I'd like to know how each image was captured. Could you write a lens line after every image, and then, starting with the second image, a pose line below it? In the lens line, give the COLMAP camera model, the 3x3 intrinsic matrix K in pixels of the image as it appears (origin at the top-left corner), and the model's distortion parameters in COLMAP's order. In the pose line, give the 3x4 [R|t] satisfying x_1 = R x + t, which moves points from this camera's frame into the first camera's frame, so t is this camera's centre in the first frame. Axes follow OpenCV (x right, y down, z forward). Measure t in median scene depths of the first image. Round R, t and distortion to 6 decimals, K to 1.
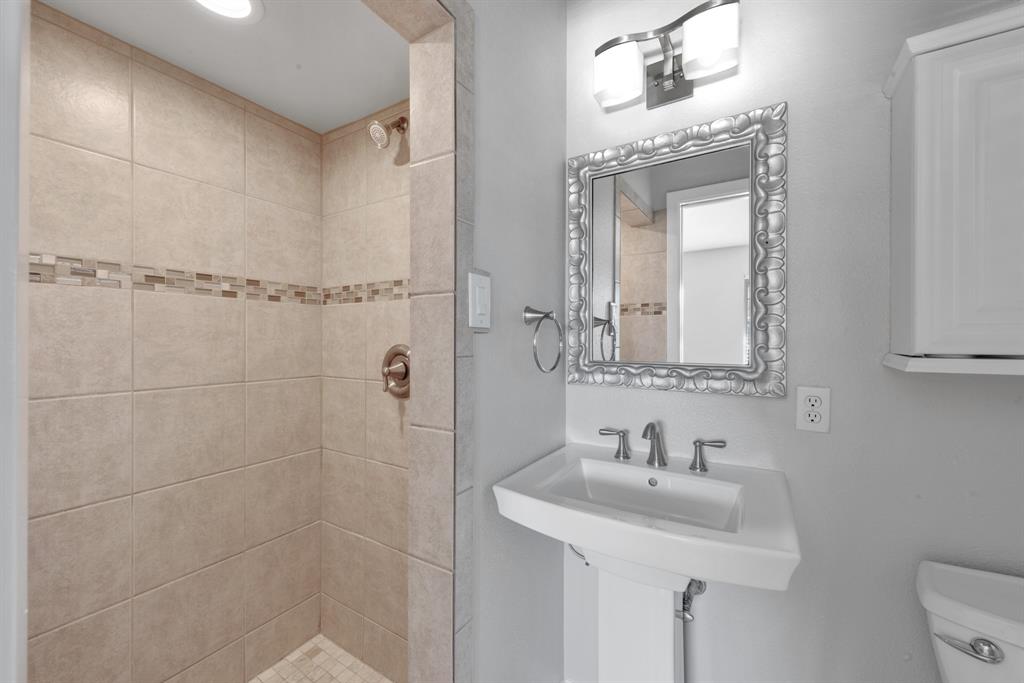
lens RADIAL K [[405.6, 0, 506.8], [0, 405.6, 339.8], [0, 0, 1]] dist [0.011237, -0.001952]
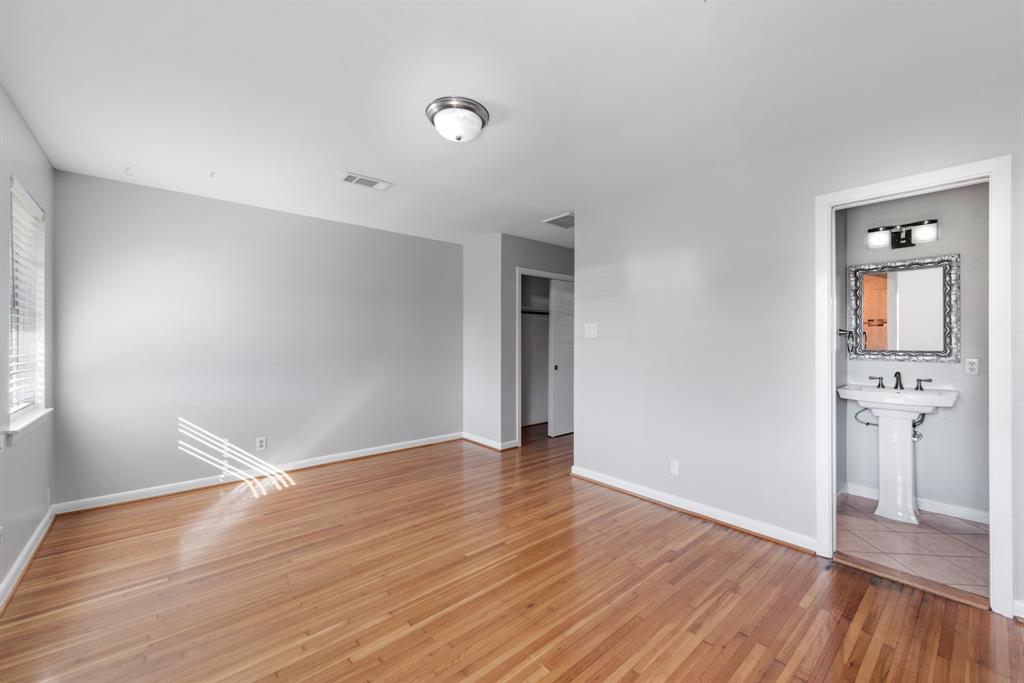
lens RADIAL K [[405.6, 0, 520.4], [0, 405.6, 340.6], [0, 0, 1]] dist [0.011237, -0.001952]
pose [[0.959456, -0.004490, -0.281823, -1.219438], [0.004366, 0.999990, -0.001067, -0.011118], [0.281825, -0.000206, 0.959466, -2.202519]]
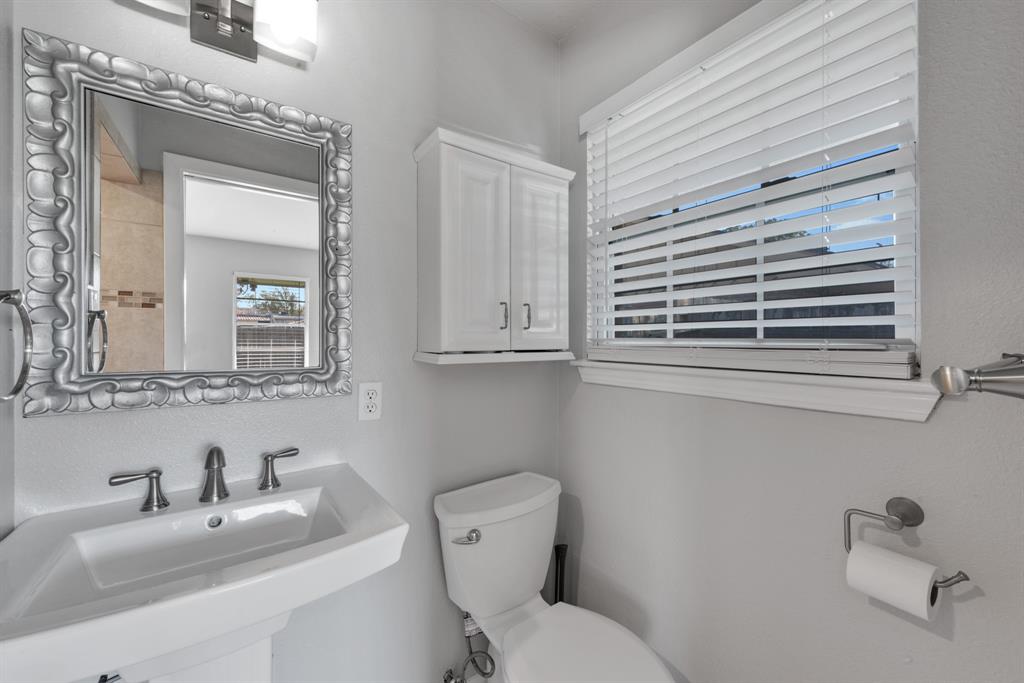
lens RADIAL K [[405.6, 0, 521.4], [0, 405.6, 341.0], [0, 0, 1]] dist [0.011237, -0.001952]
pose [[0.377939, 0.001851, 0.925829, -0.140909], [-0.001307, 0.999998, -0.001466, -0.000322], [-0.925829, -0.000656, 0.377941, 0.144264]]
